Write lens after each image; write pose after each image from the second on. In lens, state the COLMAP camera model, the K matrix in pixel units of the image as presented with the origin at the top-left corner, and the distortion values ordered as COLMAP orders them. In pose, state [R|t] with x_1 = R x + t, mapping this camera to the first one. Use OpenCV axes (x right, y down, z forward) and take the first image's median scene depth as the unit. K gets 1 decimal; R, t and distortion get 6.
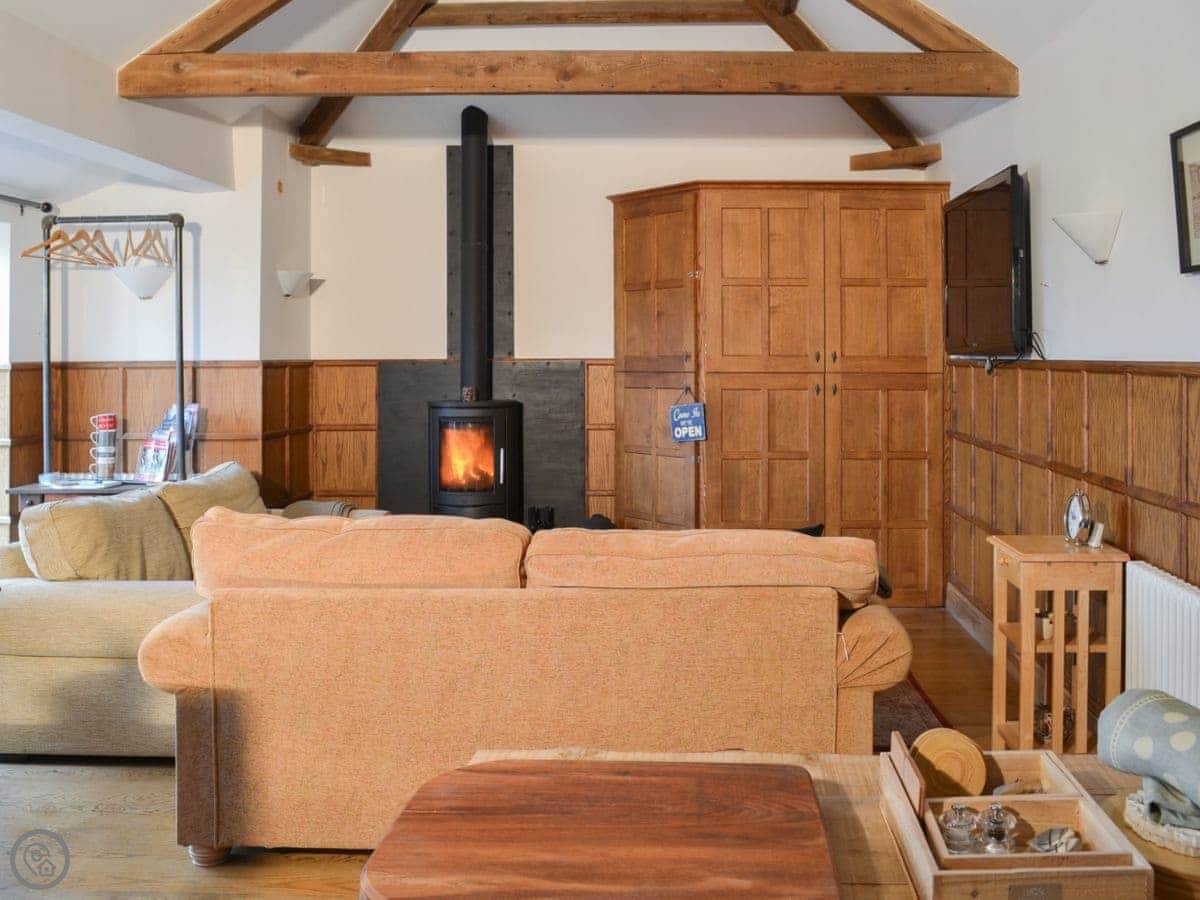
lens RADIAL K [[1174.8, 0, 603.6], [0, 1174.8, 398.4], [0, 0, 1]] dist [-0.106211, -0.007545]
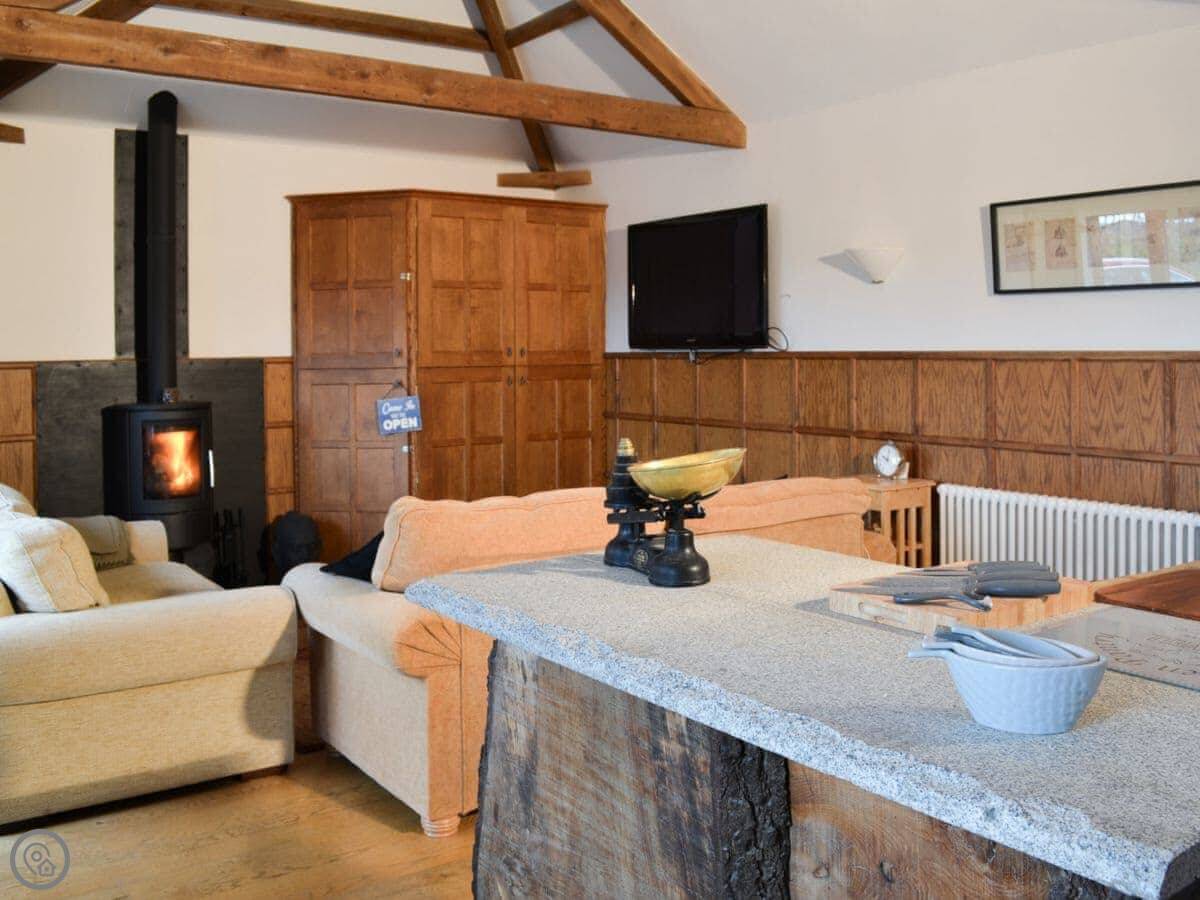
lens RADIAL K [[1195.7, 0, 627.2], [0, 1195.7, 452.6], [0, 0, 1]] dist [-0.100468, 0.012008]
pose [[0.778060, -0.059166, 0.625398, -0.458059], [0.030895, 0.997954, 0.055974, 0.000429], [-0.627430, -0.024229, 0.778296, 0.023877]]
